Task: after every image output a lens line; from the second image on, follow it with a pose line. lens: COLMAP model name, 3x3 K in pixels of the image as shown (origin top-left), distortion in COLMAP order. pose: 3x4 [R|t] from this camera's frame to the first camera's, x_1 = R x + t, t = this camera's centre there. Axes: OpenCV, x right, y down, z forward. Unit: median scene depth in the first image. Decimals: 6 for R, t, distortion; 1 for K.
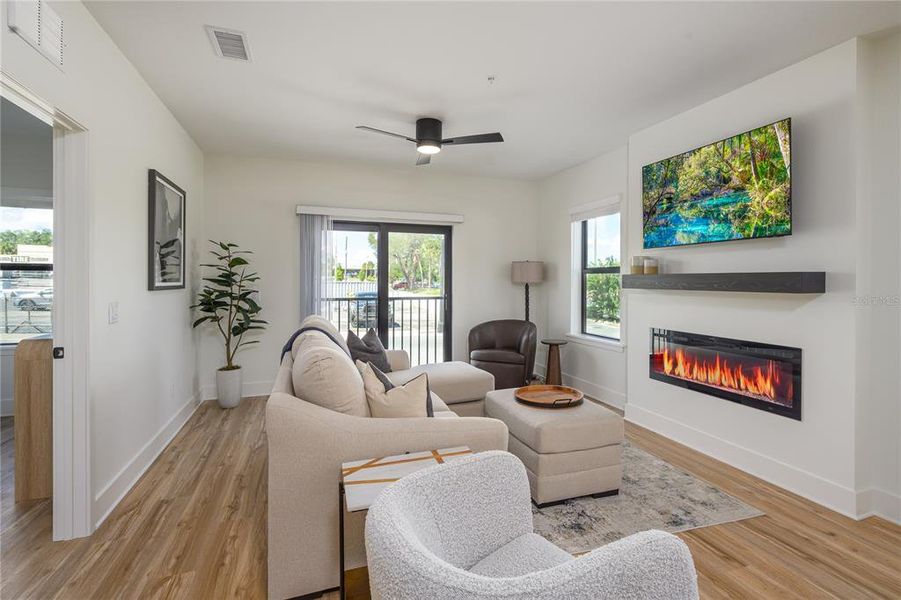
lens RADIAL K [[478.1, 0, 452.1], [0, 478.1, 290.8], [0, 0, 1]] dist [-0.000624, -0.000080]
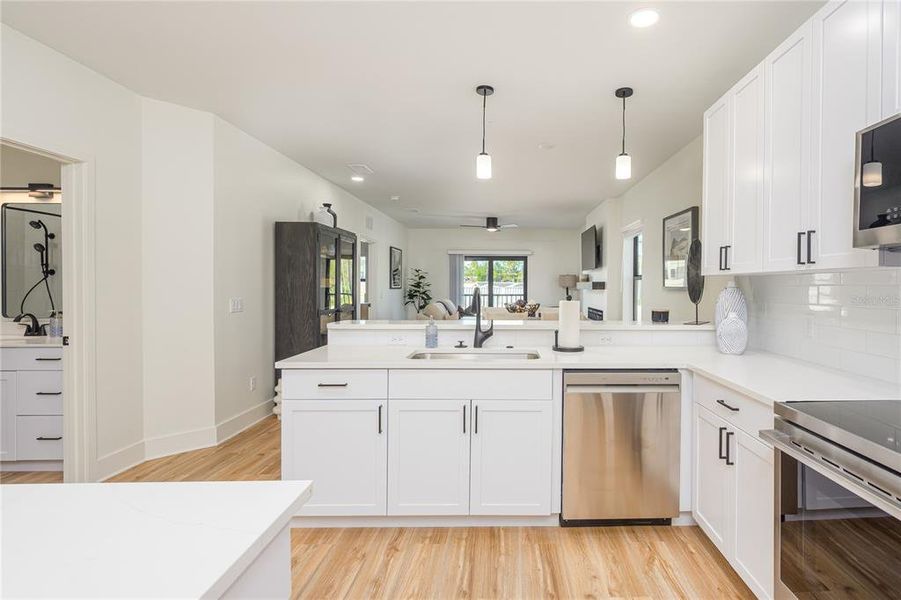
lens RADIAL K [[478.1, 0, 452.1], [0, 478.1, 290.8], [0, 0, 1]] dist [-0.000624, -0.000080]
pose [[0.914809, 0.002921, -0.403876, 0.600764], [-0.007841, 0.999914, -0.010528, 0.026201], [0.403811, 0.012798, 0.914753, -1.023118]]
